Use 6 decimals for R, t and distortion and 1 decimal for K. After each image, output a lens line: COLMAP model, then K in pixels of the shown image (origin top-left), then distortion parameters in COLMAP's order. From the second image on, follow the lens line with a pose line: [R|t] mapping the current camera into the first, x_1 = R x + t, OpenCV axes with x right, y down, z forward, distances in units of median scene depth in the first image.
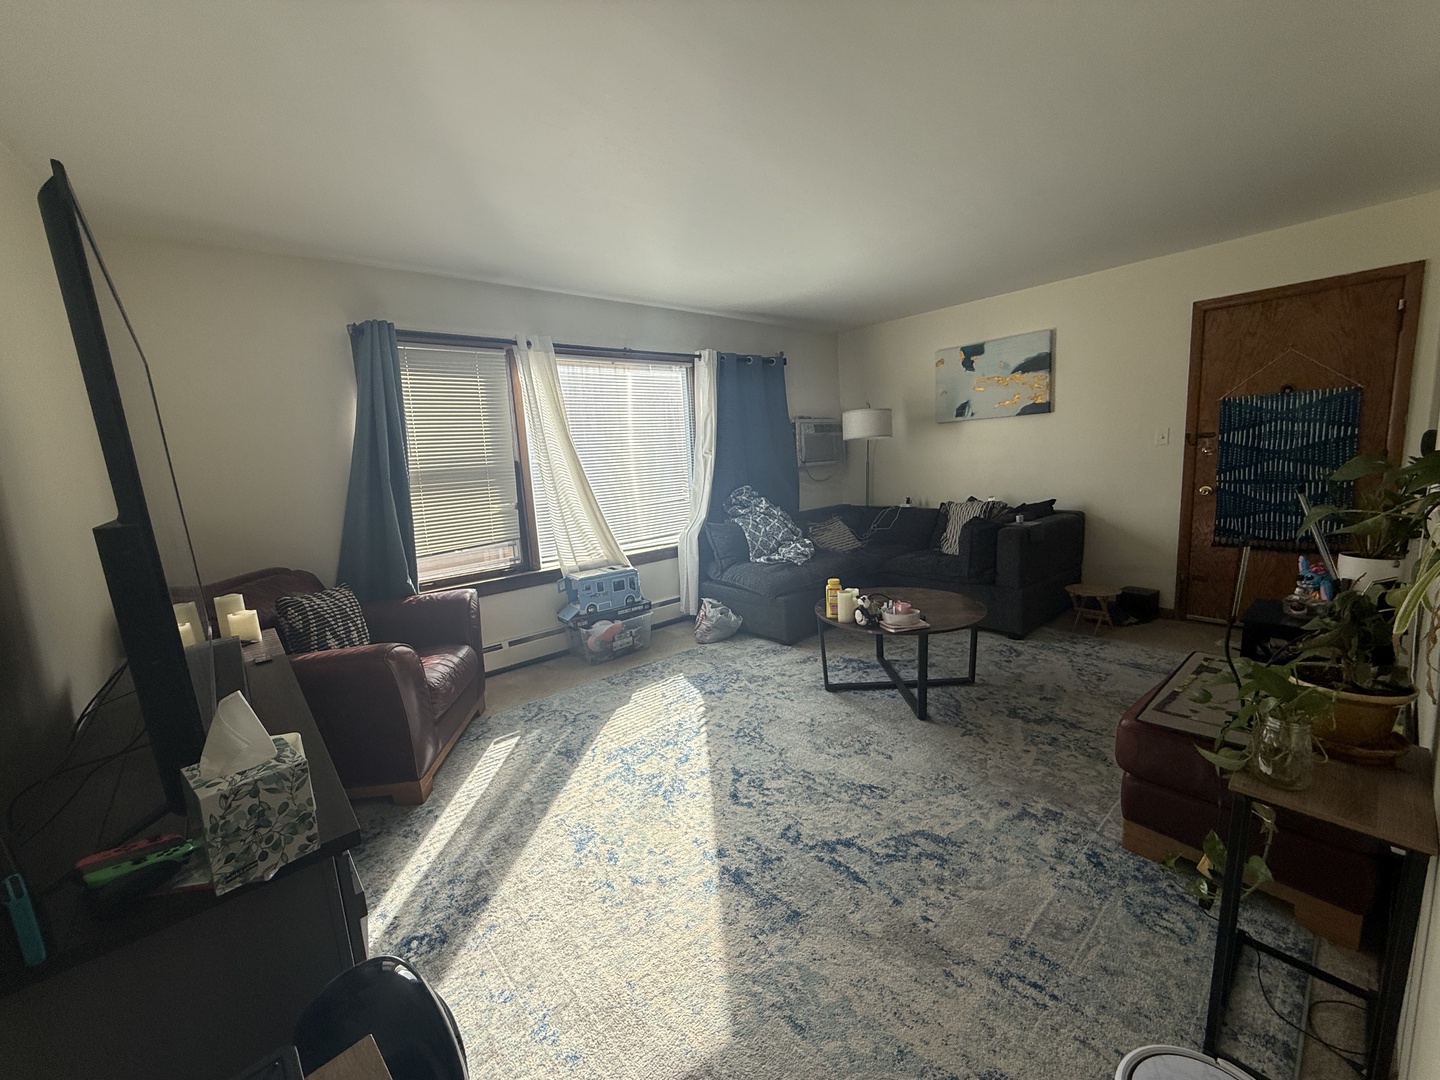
lens RADIAL K [[569.9, 0, 716.9], [0, 569.9, 545.3], [0, 0, 1]] dist [-0.002308, 0.000113]
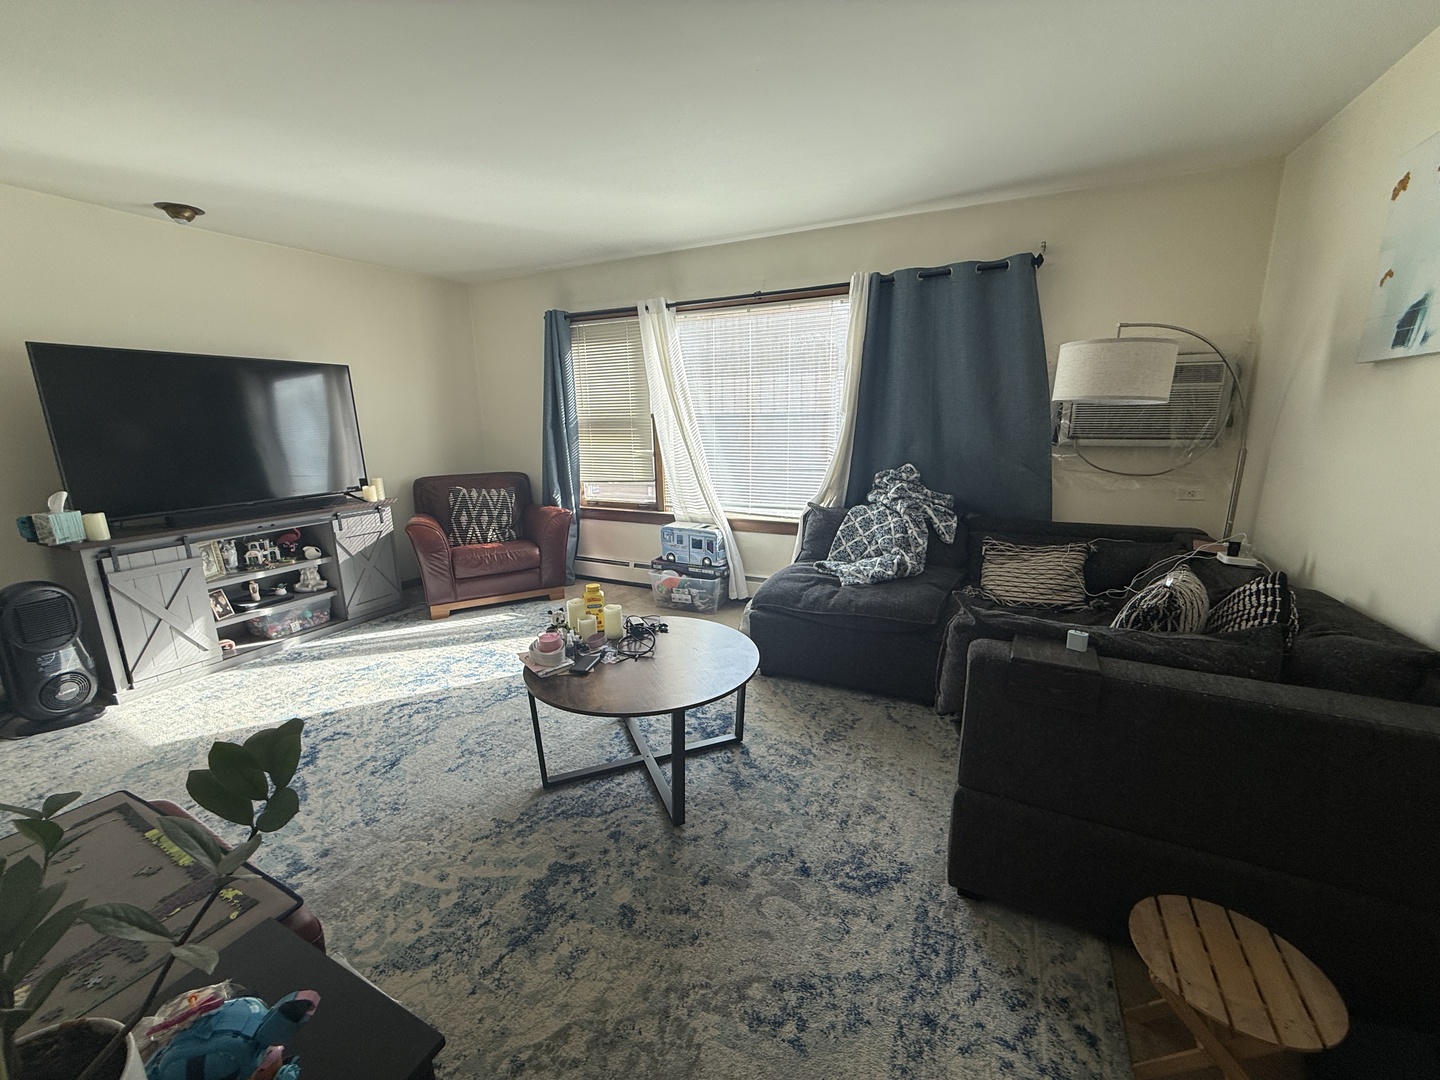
lens RADIAL K [[569.9, 0, 716.7], [0, 569.9, 543.2], [0, 0, 1]] dist [-0.002308, 0.000113]
pose [[0.398923, 0.253772, -0.881170, 0.822803], [-0.153788, 0.965848, 0.208536, -0.164484], [0.903997, 0.052323, 0.424326, 0.677830]]
